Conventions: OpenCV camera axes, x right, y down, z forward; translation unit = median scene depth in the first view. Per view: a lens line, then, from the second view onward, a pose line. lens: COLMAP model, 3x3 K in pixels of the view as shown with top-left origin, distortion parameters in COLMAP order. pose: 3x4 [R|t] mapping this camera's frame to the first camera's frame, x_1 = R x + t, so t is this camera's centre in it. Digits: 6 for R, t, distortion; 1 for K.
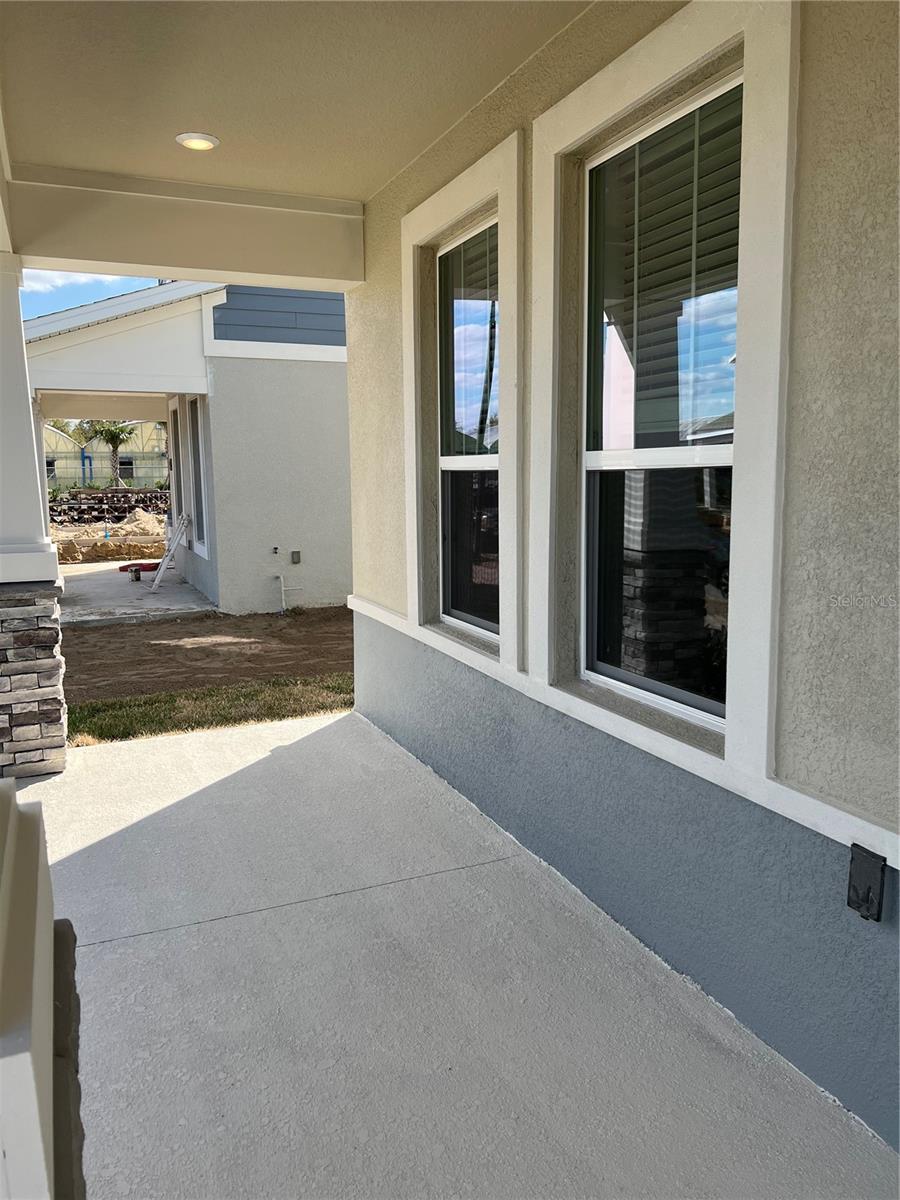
lens RADIAL K [[907.3, 0, 456.3], [0, 907.3, 597.9], [0, 0, 1]] dist [0.040272, -0.023896]
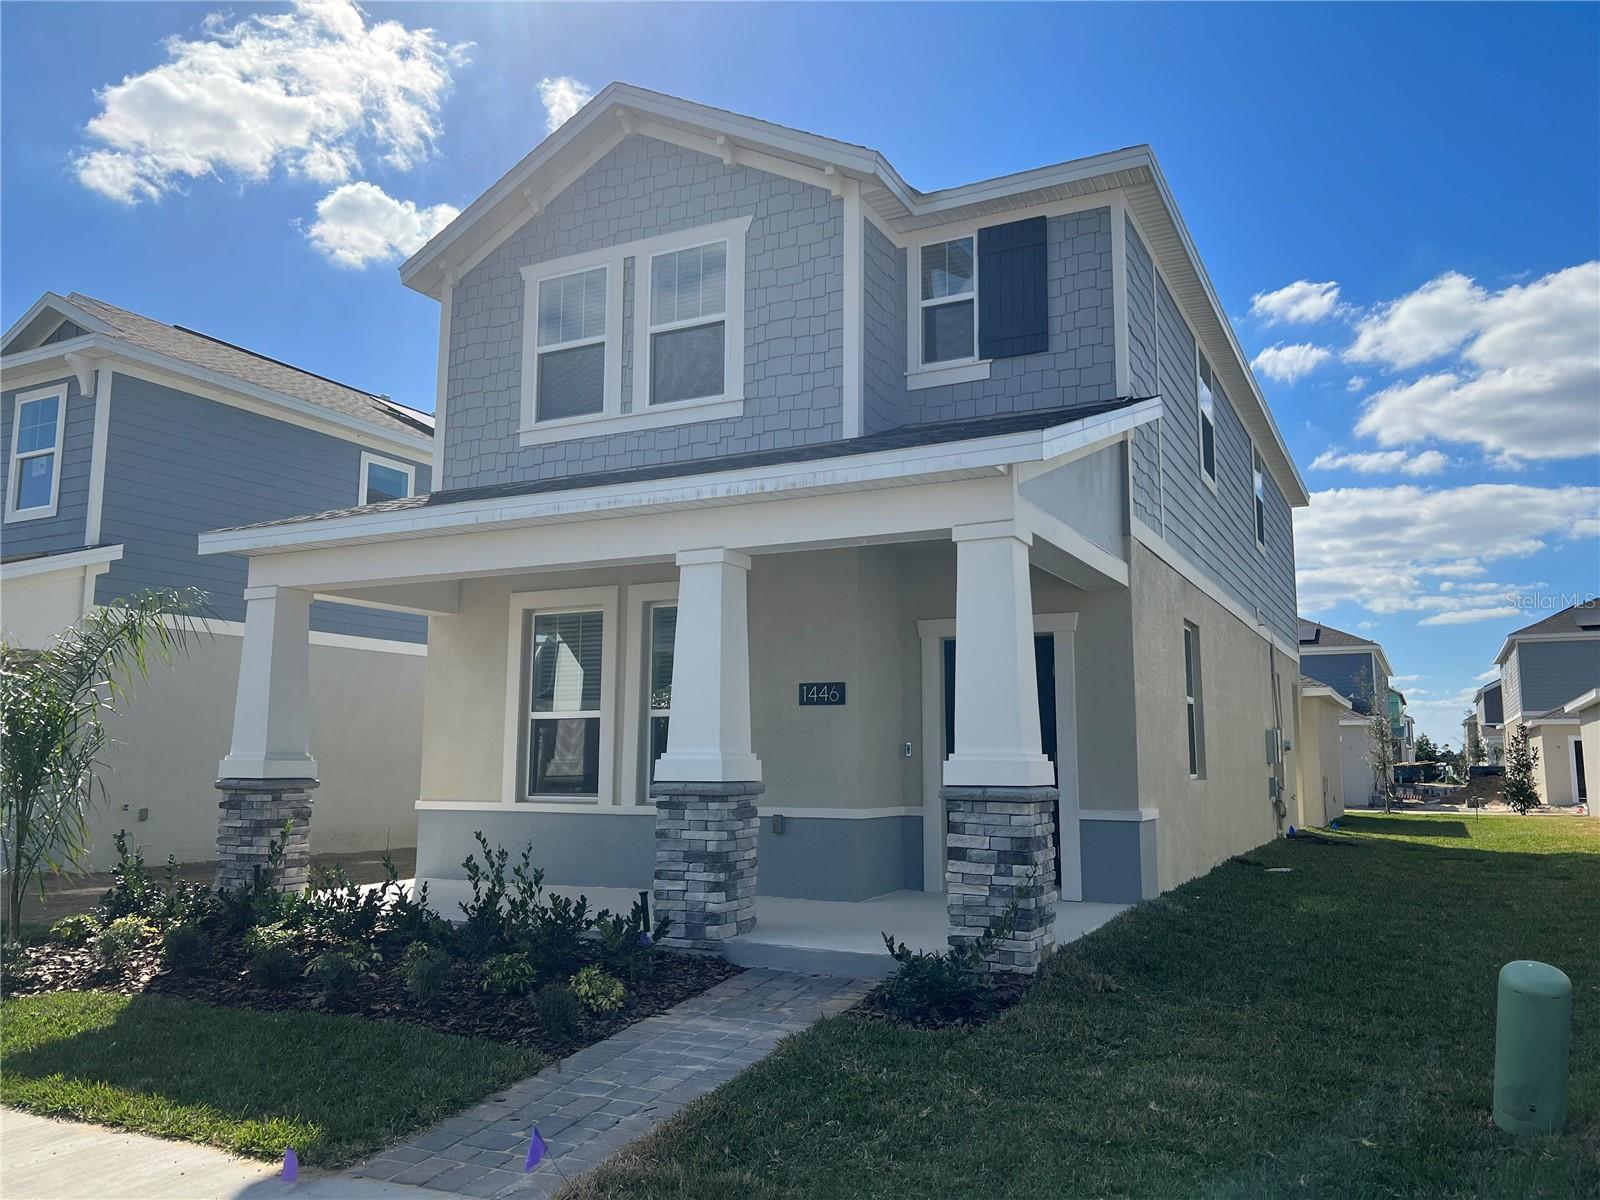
lens RADIAL K [[1209.7, 0, 801.9], [0, 1209.7, 599.7], [0, 0, 1]] dist [0.040272, -0.023896]
pose [[0.775086, 0.093237, 0.624939, -1.069803], [0.080843, 0.966291, -0.244430, 0.258586], [-0.626663, 0.239976, 0.741421, -1.183231]]
